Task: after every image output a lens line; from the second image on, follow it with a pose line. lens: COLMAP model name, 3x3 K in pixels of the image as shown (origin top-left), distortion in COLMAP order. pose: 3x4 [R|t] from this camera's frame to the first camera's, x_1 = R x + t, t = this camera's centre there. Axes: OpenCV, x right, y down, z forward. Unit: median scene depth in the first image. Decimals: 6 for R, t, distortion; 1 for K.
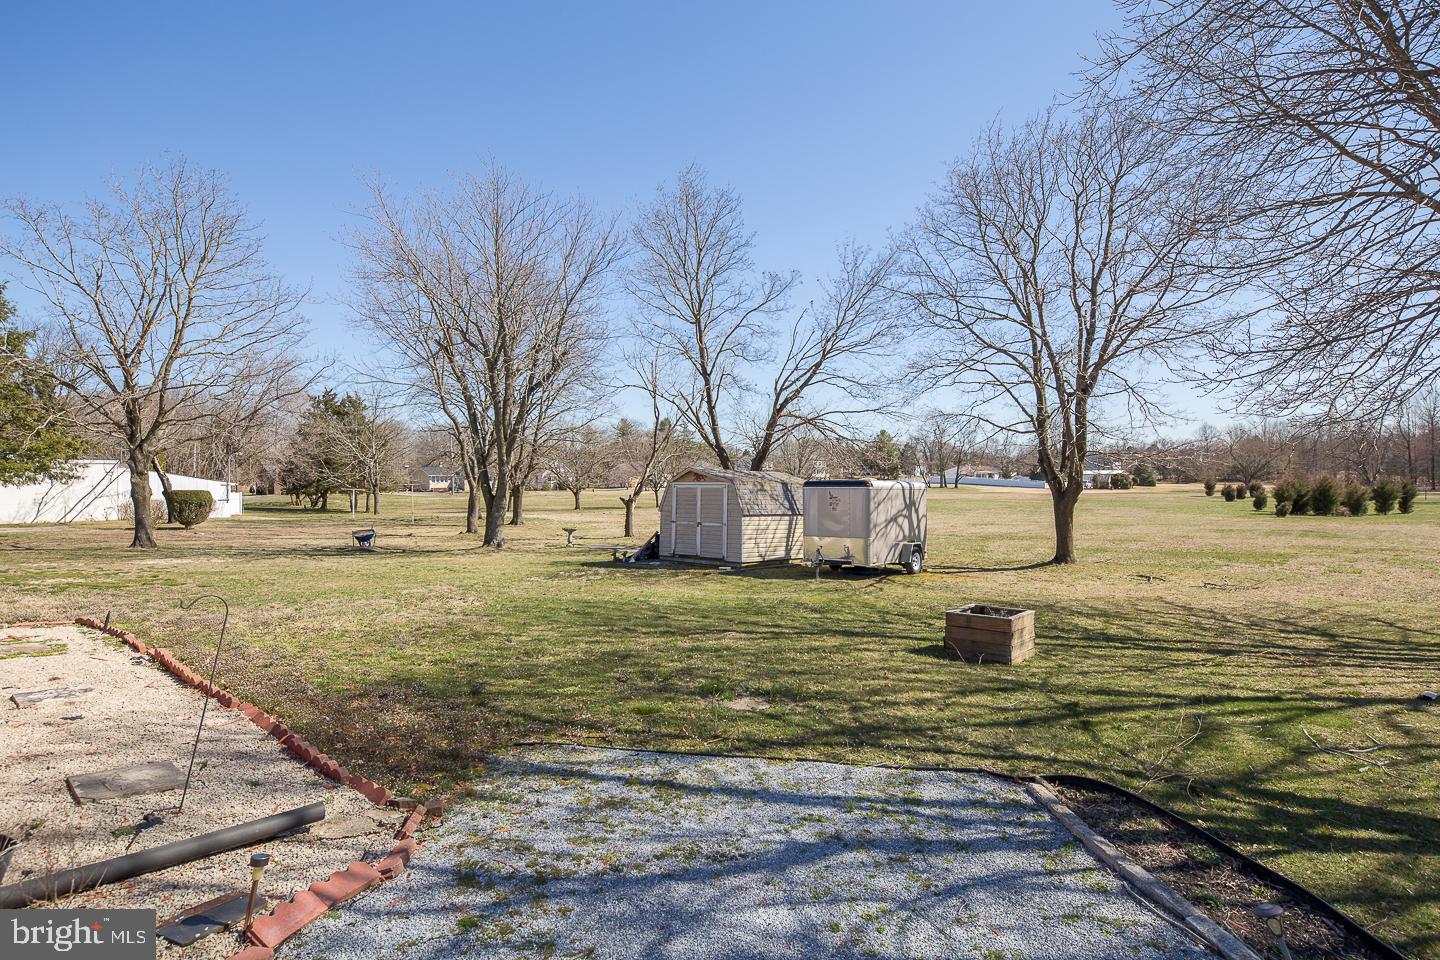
lens RADIAL K [[753.7, 0, 712.4], [0, 753.7, 485.5], [0, 0, 1]] dist [0.014823, 0.001653]
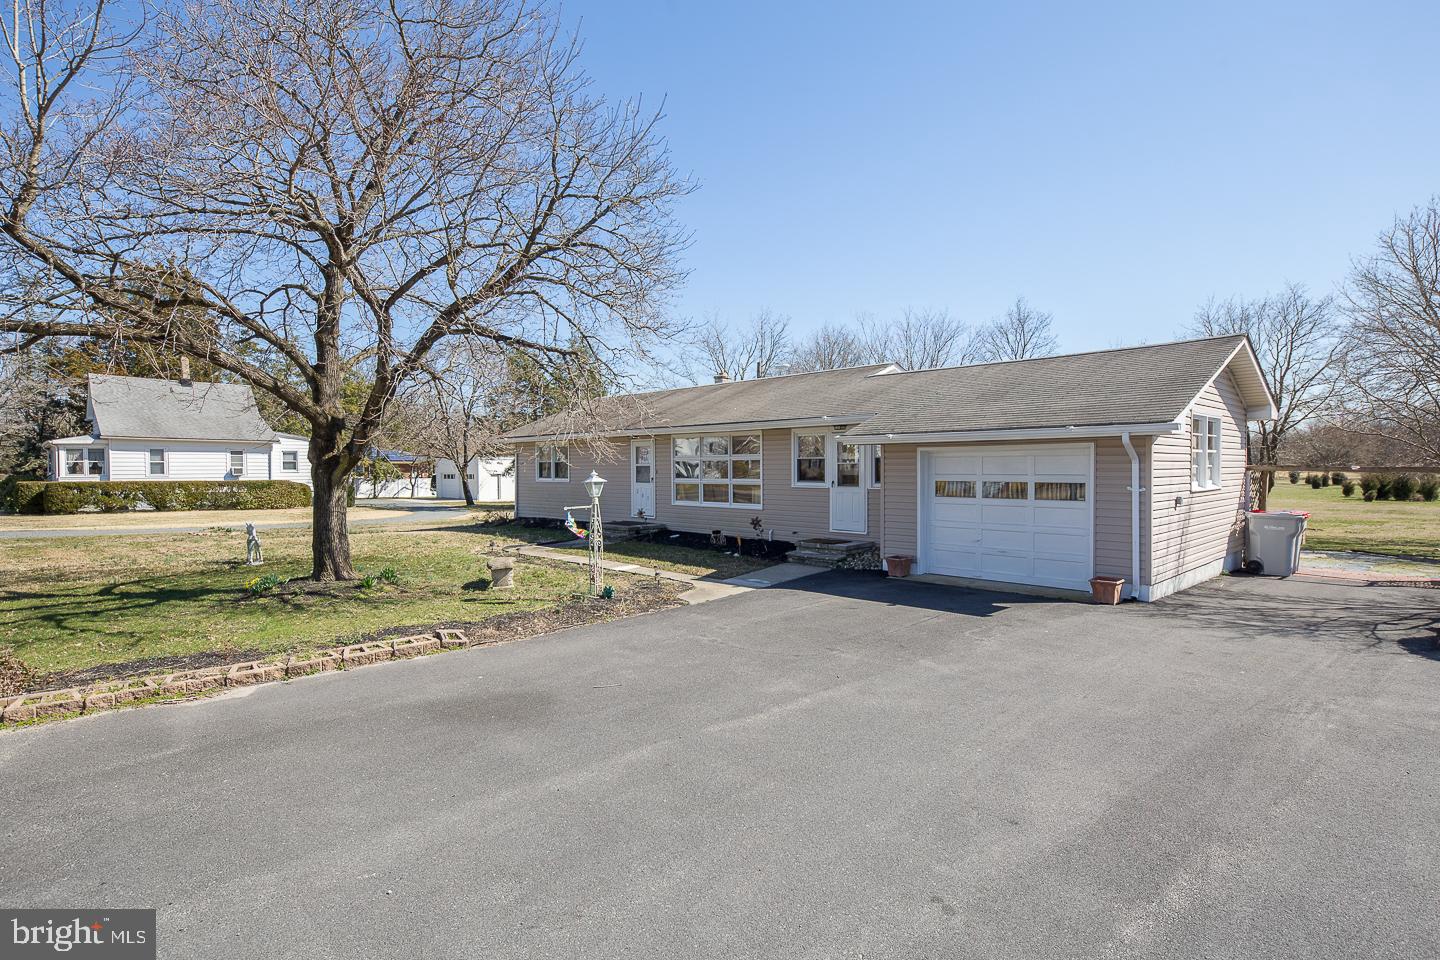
lens RADIAL K [[710.2, 0, 742.8], [0, 710.2, 481.0], [0, 0, 1]] dist [0.006421, 0.000535]
pose [[0.997685, 0.005876, -0.067747, -0.204422], [-0.004775, 0.999854, 0.016396, -0.007781], [0.067834, -0.016034, 0.997568, -0.250730]]
